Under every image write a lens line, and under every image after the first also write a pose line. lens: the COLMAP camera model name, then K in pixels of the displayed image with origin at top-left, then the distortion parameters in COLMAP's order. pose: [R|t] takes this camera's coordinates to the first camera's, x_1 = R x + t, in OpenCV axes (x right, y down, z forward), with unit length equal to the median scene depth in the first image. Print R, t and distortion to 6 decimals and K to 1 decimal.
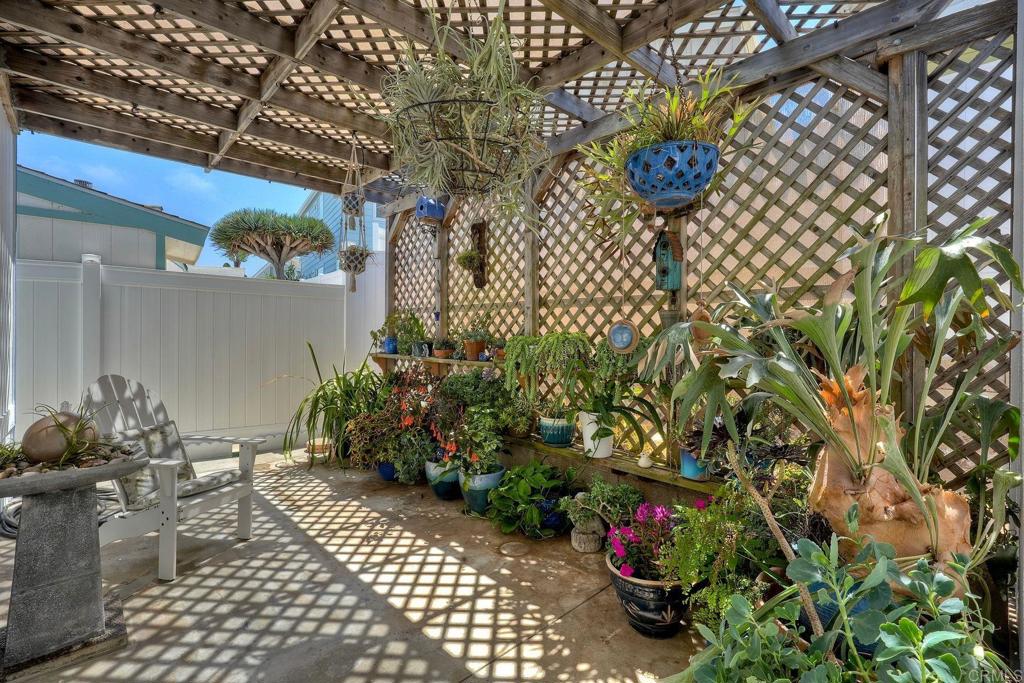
lens RADIAL K [[462.8, 0, 514.9], [0, 462.8, 321.0], [0, 0, 1]] dist [-0.009383, 0.002089]
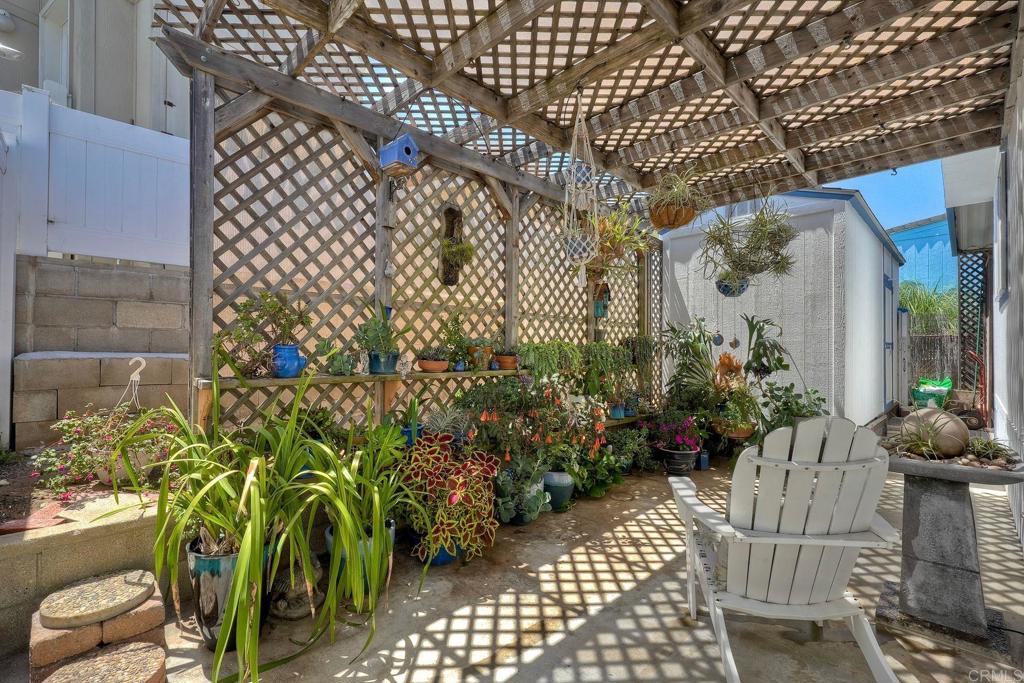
lens RADIAL K [[462.8, 0, 506.1], [0, 462.8, 346.8], [0, 0, 1]] dist [-0.009383, 0.002089]
pose [[-0.029307, 0.003226, 0.999565, -1.144090], [-0.032630, 0.999459, -0.004182, 0.045685], [-0.999038, -0.032738, -0.029186, 1.151480]]
